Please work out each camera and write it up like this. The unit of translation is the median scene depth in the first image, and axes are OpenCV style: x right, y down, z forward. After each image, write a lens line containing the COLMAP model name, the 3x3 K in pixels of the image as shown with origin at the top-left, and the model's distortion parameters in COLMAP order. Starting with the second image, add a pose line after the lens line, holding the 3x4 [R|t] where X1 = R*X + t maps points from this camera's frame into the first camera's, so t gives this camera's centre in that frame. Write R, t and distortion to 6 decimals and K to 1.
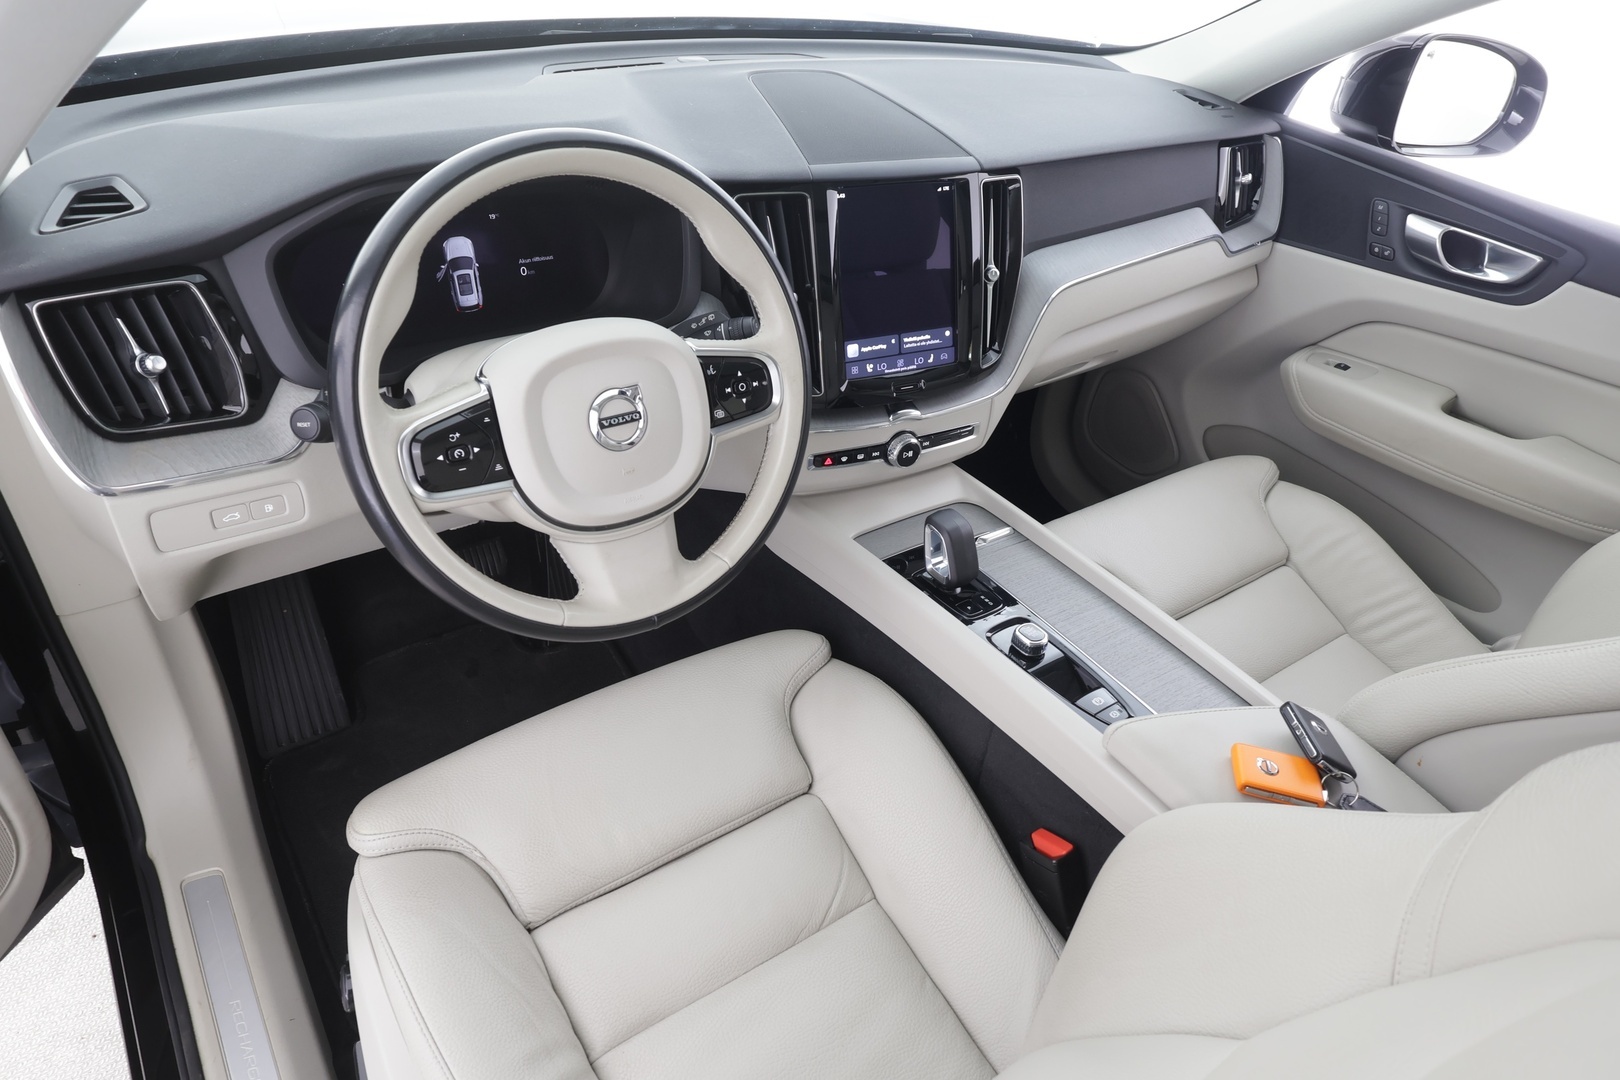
lens RADIAL K [[1086.4, 0, 810.0], [0, 1086.4, 540.0], [0, 0, 1]] dist [-0.002199, -0.003255]
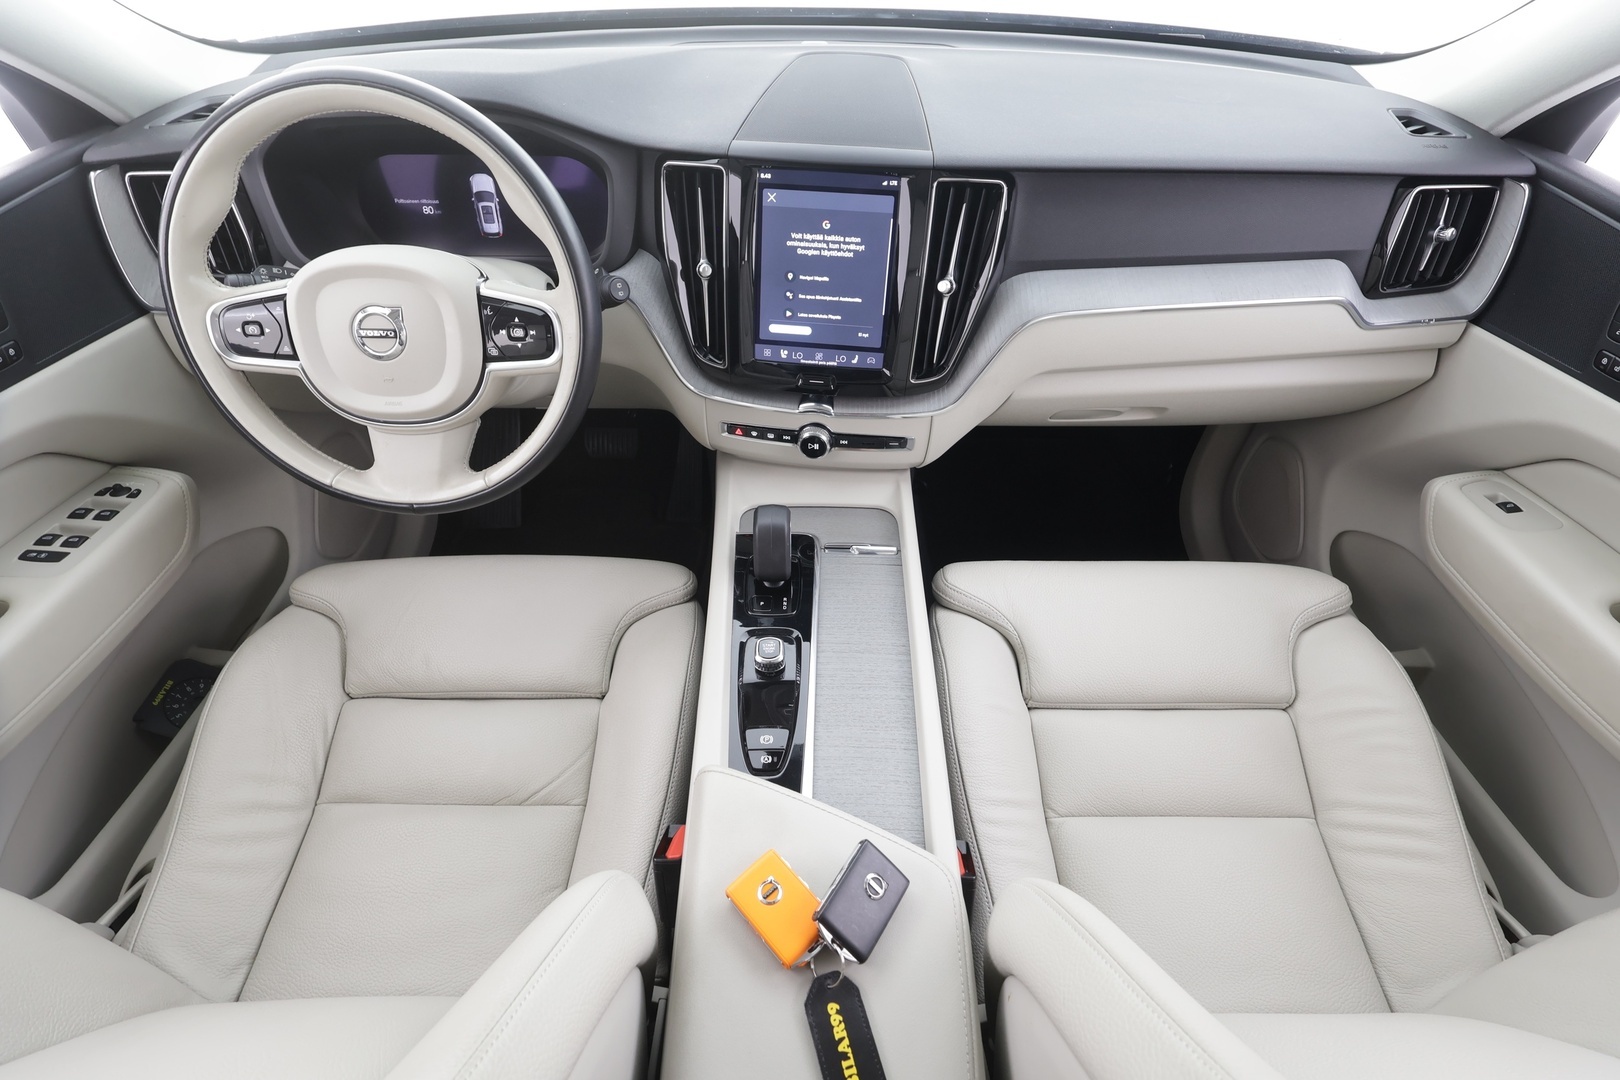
lens RADIAL K [[790.6, 0, 810.0], [0, 790.6, 540.0], [0, 0, 1]] dist [-0.003514, 0.000861]
pose [[0.802564, 0.333192, -0.494847, 0.464395], [-0.280424, 0.942842, 0.180033, -0.122858], [0.526548, -0.005721, 0.850126, 0.342460]]
